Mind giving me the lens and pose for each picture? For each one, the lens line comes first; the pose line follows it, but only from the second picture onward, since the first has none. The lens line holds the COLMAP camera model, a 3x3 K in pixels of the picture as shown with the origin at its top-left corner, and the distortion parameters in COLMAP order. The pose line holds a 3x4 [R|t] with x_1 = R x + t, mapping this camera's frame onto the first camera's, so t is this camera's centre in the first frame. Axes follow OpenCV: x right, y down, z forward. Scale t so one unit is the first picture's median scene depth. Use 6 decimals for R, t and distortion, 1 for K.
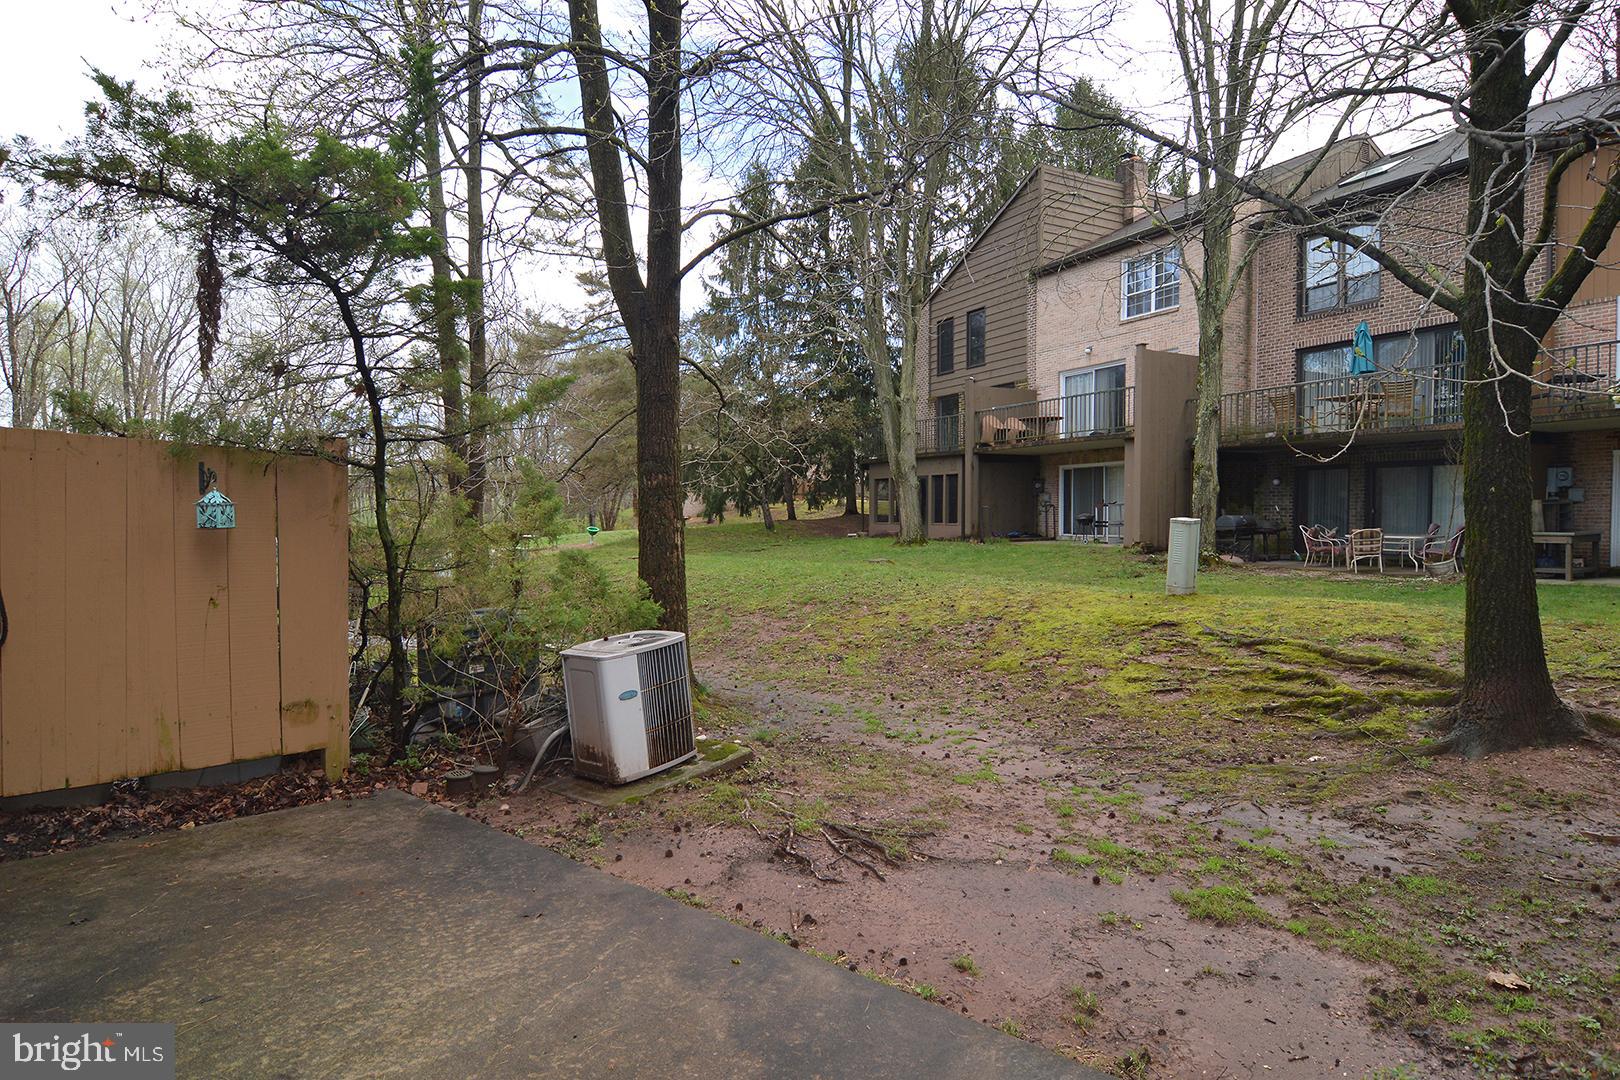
lens RADIAL K [[877.0, 0, 805.6], [0, 877.0, 538.4], [0, 0, 1]] dist [-0.005377, -0.007409]
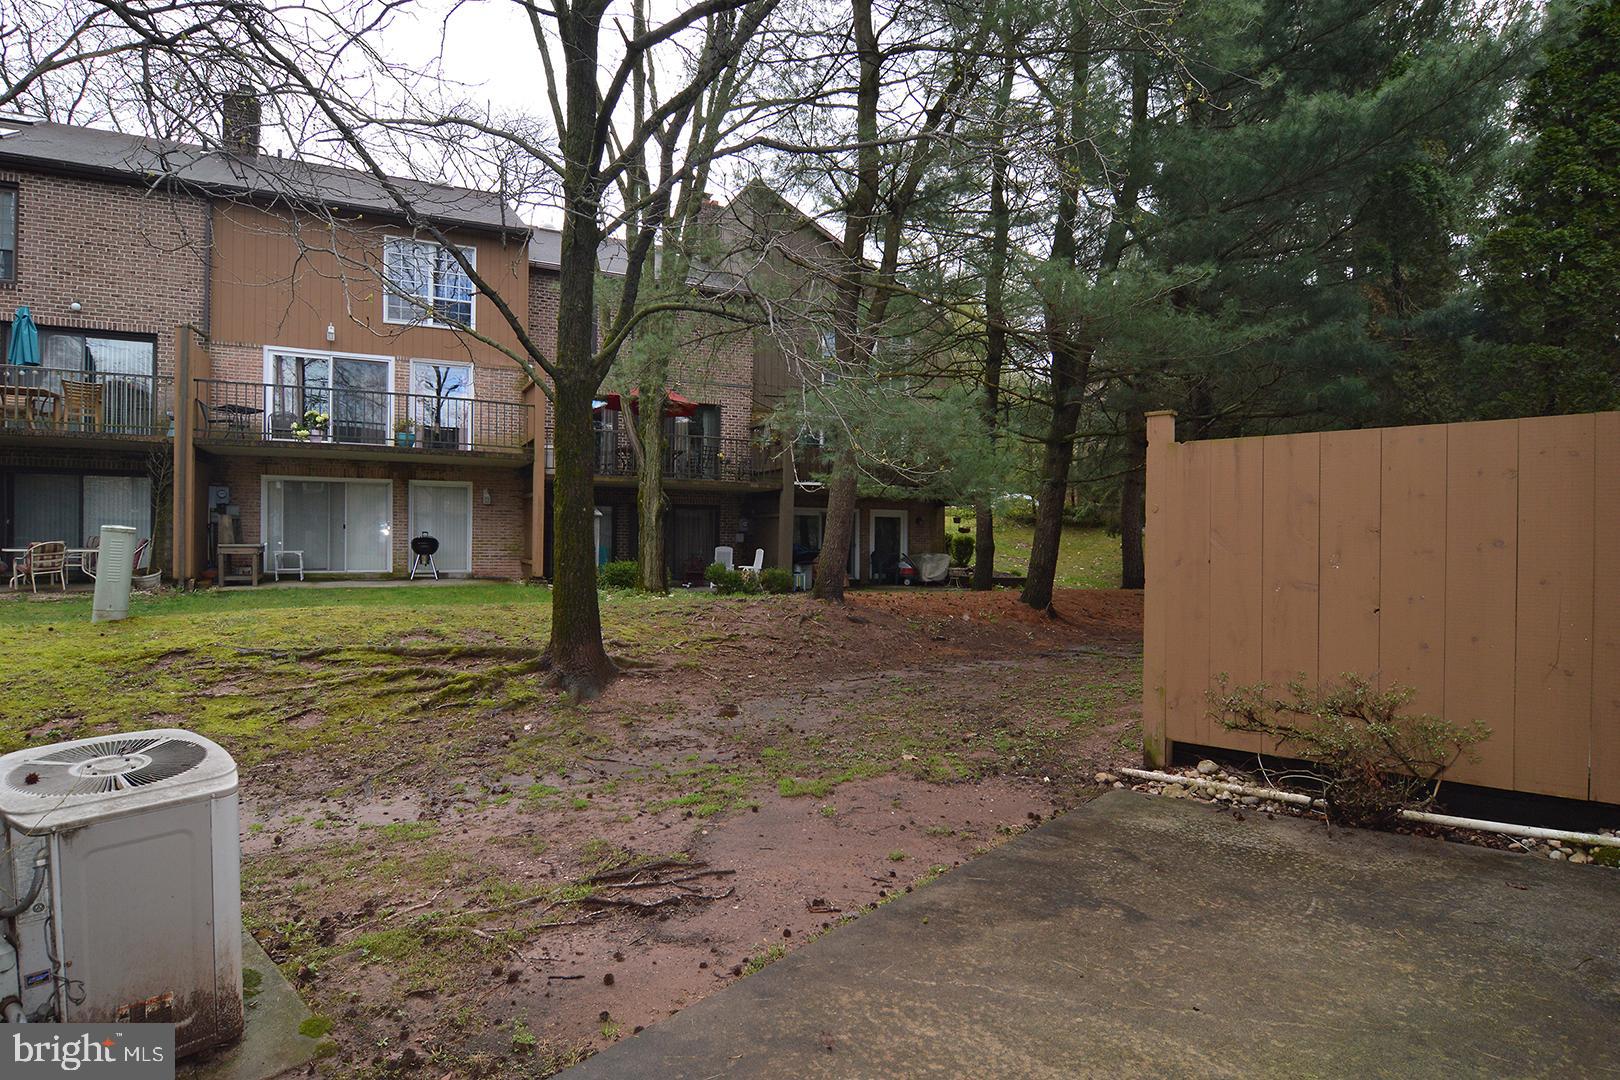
lens RADIAL K [[877.0, 0, 805.6], [0, 877.0, 543.4], [0, 0, 1]] dist [-0.005377, -0.007409]
pose [[0.037897, -0.001273, 0.999281, -0.824985], [0.013549, 0.999908, 0.000760, 0.003001], [-0.999190, 0.013510, 0.037911, 0.766714]]
